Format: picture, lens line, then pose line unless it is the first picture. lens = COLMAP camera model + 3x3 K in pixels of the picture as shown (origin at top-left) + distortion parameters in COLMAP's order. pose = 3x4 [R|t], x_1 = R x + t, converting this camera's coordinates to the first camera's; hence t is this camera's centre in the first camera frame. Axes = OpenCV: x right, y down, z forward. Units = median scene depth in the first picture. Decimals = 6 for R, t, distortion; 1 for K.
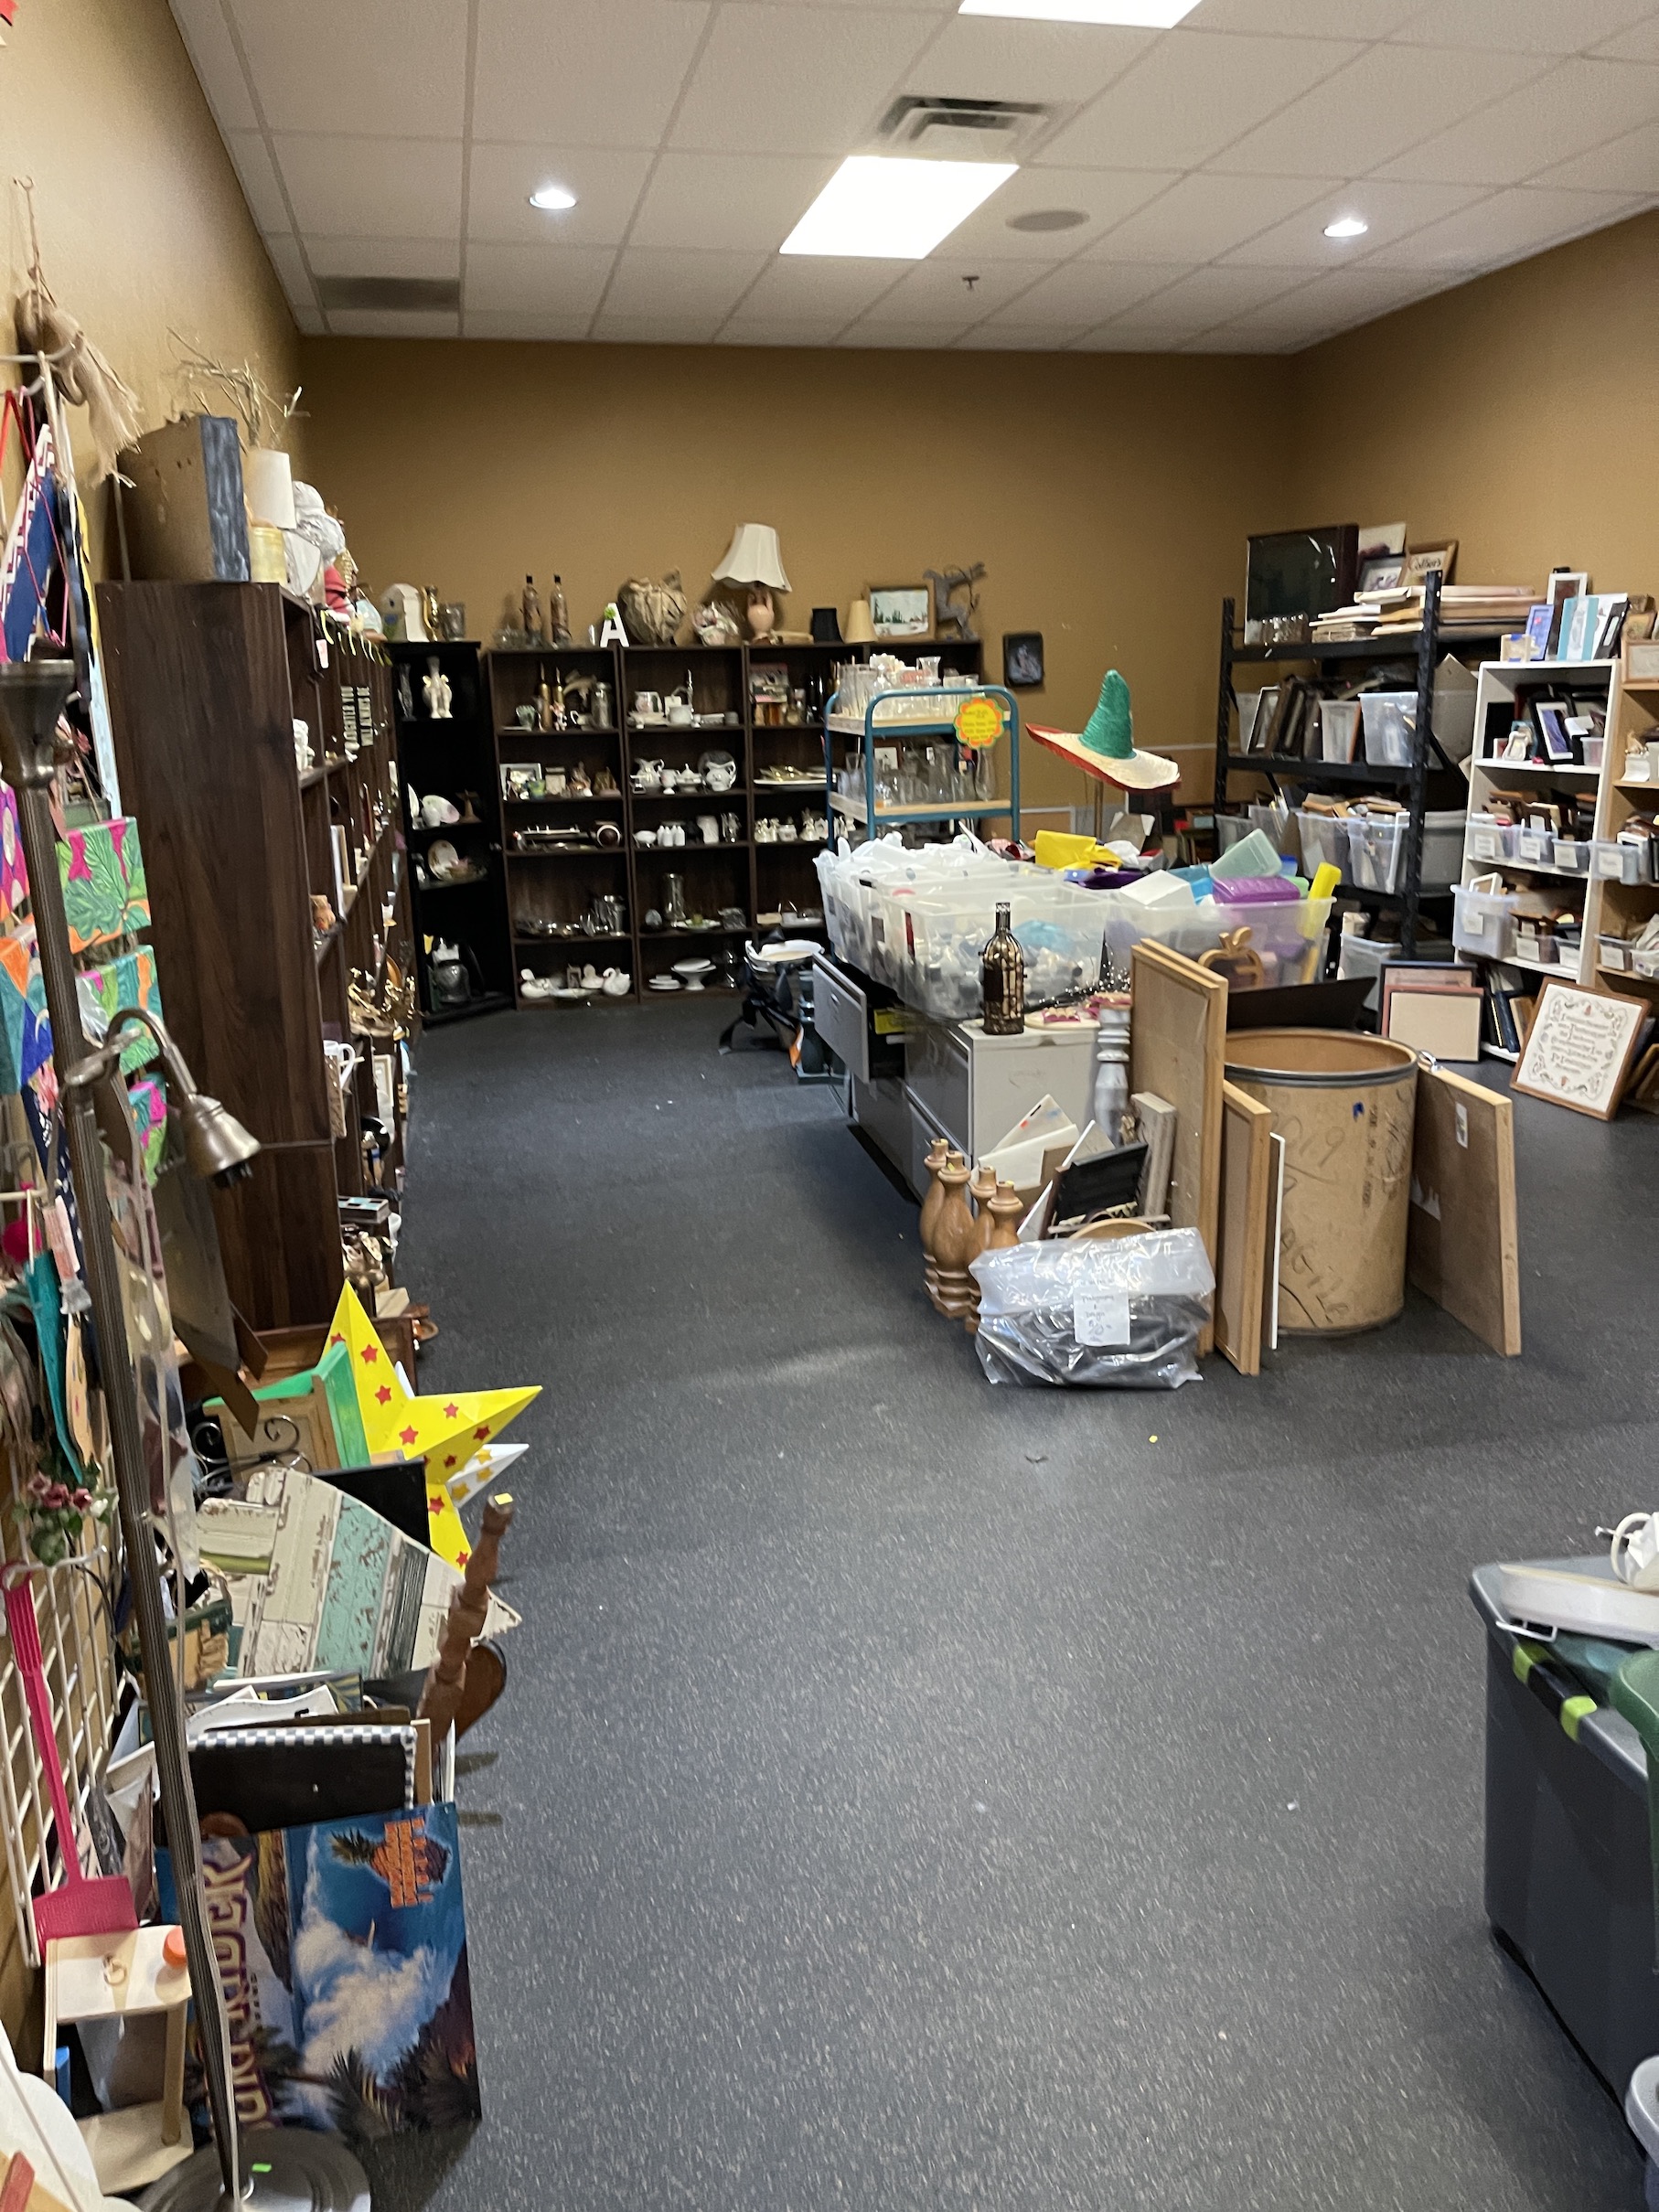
lens RADIAL K [[1708.7, 0, 829.5], [0, 1708.7, 1106.0], [0, 0, 1]] dist [0.135340, -0.194060]
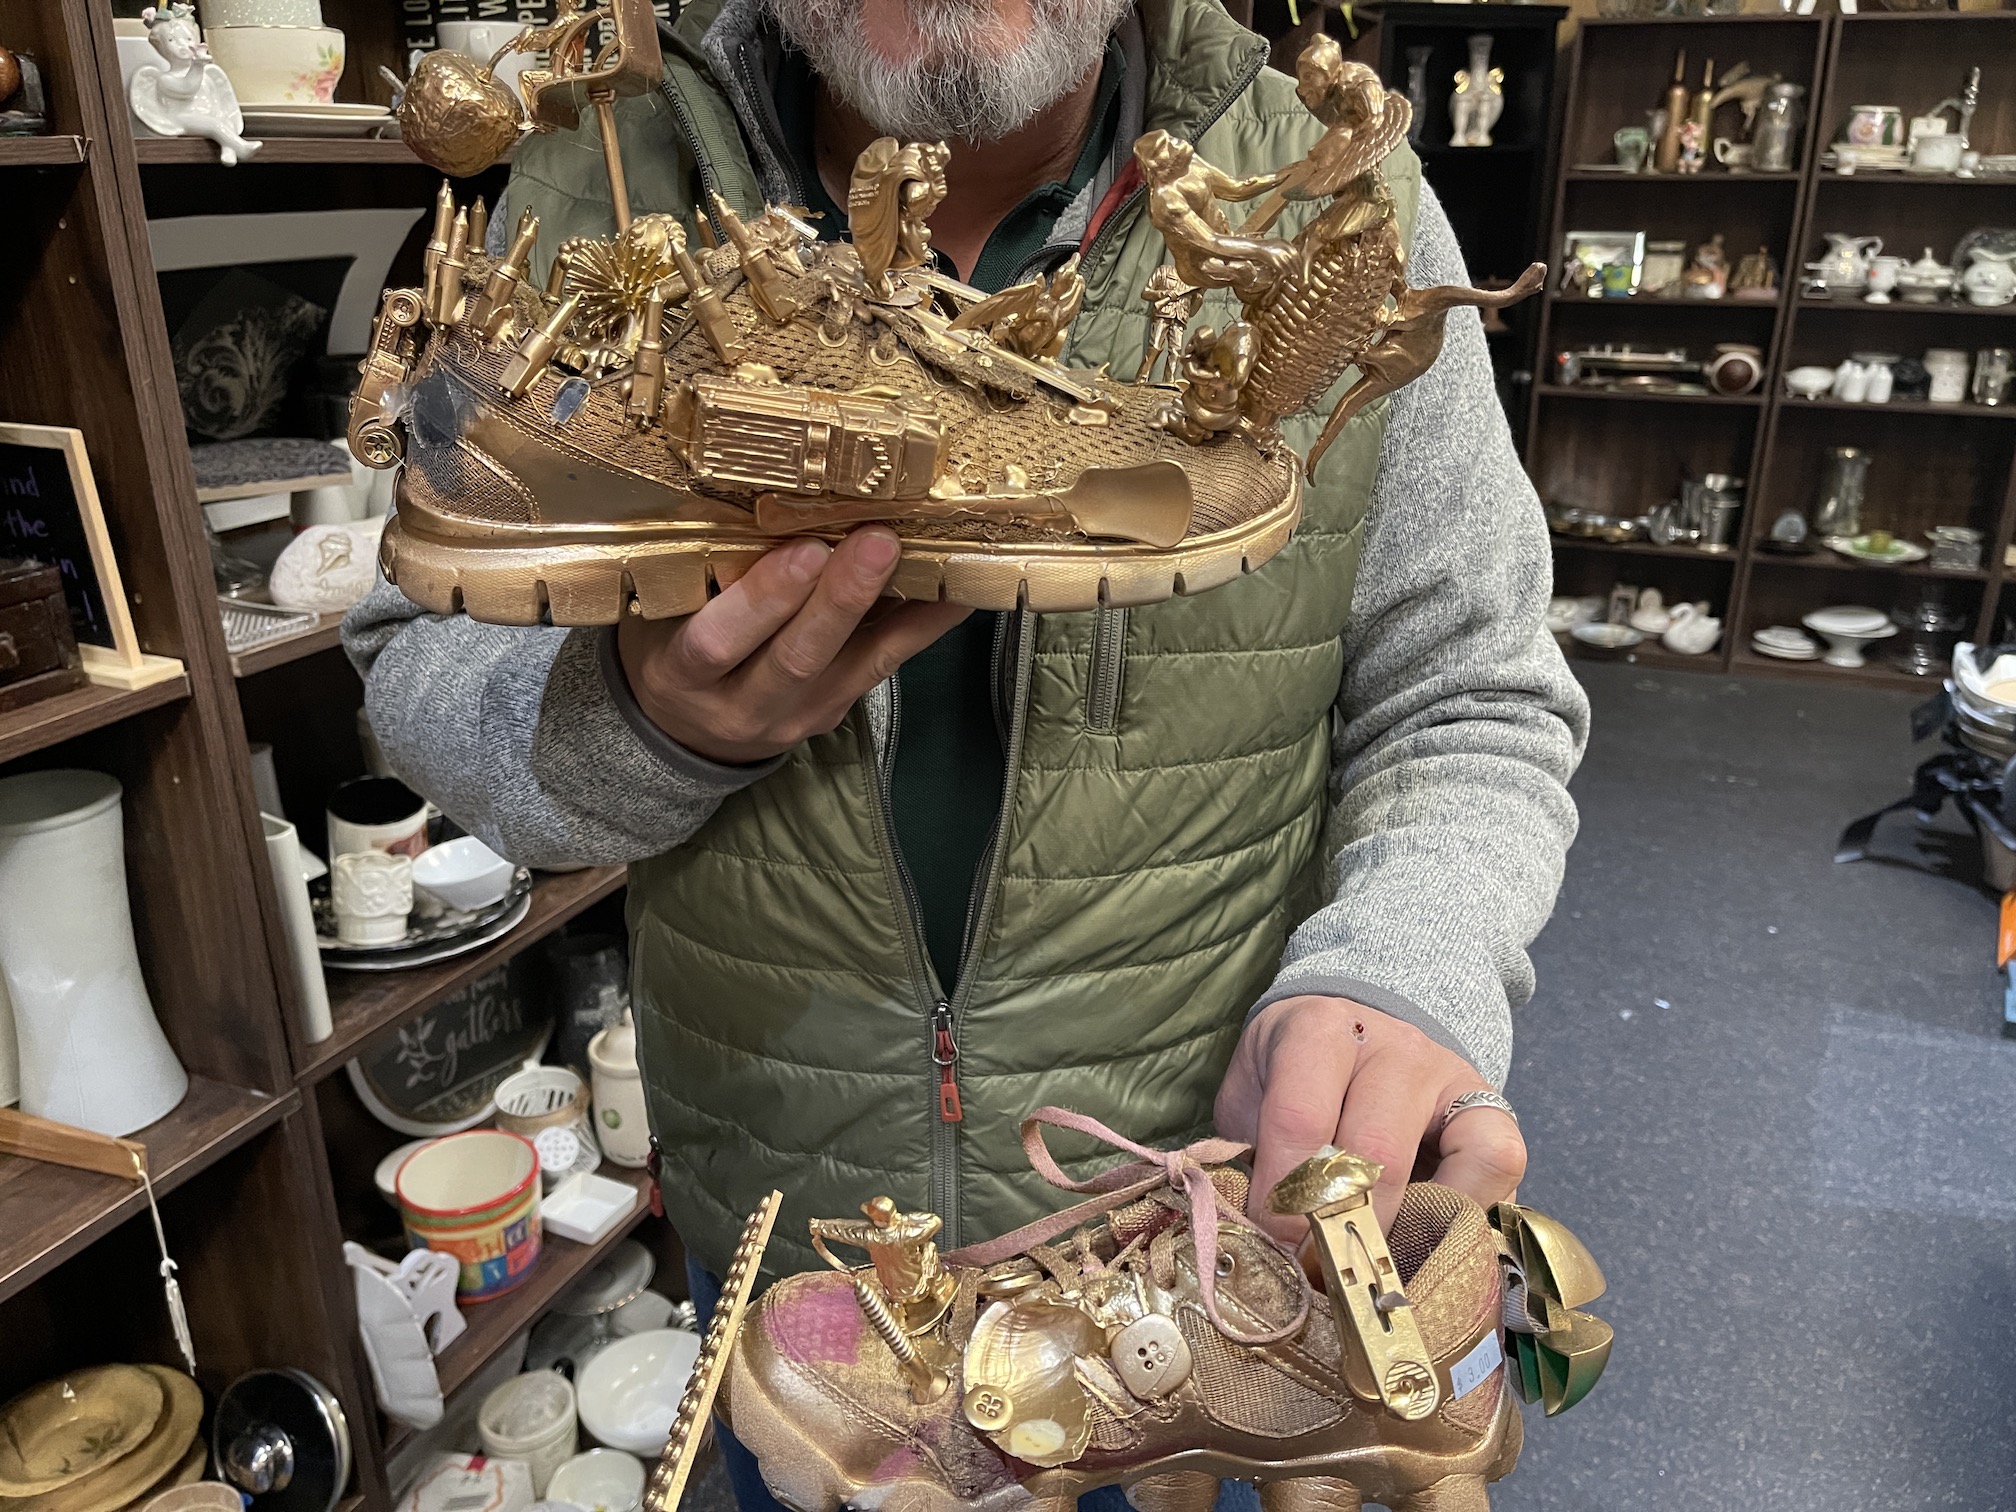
lens RADIAL K [[1557.2, 0, 1008.0], [0, 1557.2, 756.0], [0, 0, 1]] dist [0.135340, -0.194060]
pose [[0.818917, 0.226315, -0.527405, -0.022154], [-0.159518, 0.972513, 0.169627, -0.086282], [0.551297, -0.054780, 0.832509, 0.434937]]
